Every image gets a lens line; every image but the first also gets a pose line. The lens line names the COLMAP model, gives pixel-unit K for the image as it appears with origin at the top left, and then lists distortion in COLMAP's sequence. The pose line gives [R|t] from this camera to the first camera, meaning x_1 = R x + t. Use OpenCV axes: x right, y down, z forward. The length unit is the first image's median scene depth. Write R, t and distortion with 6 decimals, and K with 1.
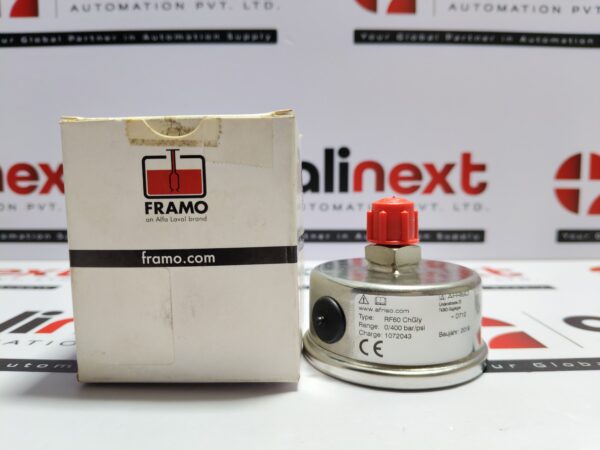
lens RADIAL K [[458.2, 0, 300.0], [0, 458.2, 225.0], [0, 0, 1]] dist [0.055856, -0.173366]
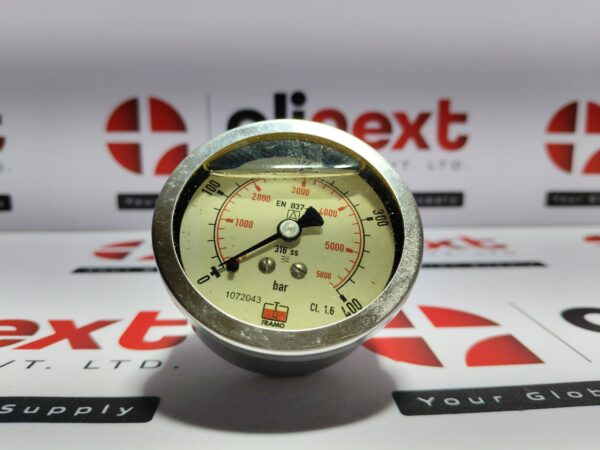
lens RADIAL K [[486.4, 0, 300.0], [0, 486.4, 225.0], [0, 0, 1]] dist [0.001037, -0.108064]
pose [[0.998351, -0.013445, 0.055805, 0.242157], [0.008525, 0.996130, 0.087476, -0.050847], [-0.056766, -0.086856, 0.994602, 0.602166]]
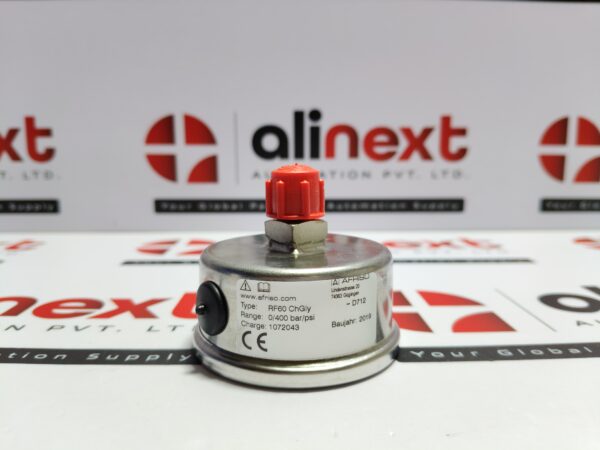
lens RADIAL K [[486.4, 0, 300.0], [0, 486.4, 225.0], [0, 0, 1]] dist [0.001037, -0.108064]
pose [[0.999555, -0.007898, 0.028777, 0.185218], [0.006062, 0.997973, 0.063354, -0.005071], [-0.029219, -0.063151, 0.997576, 0.090814]]
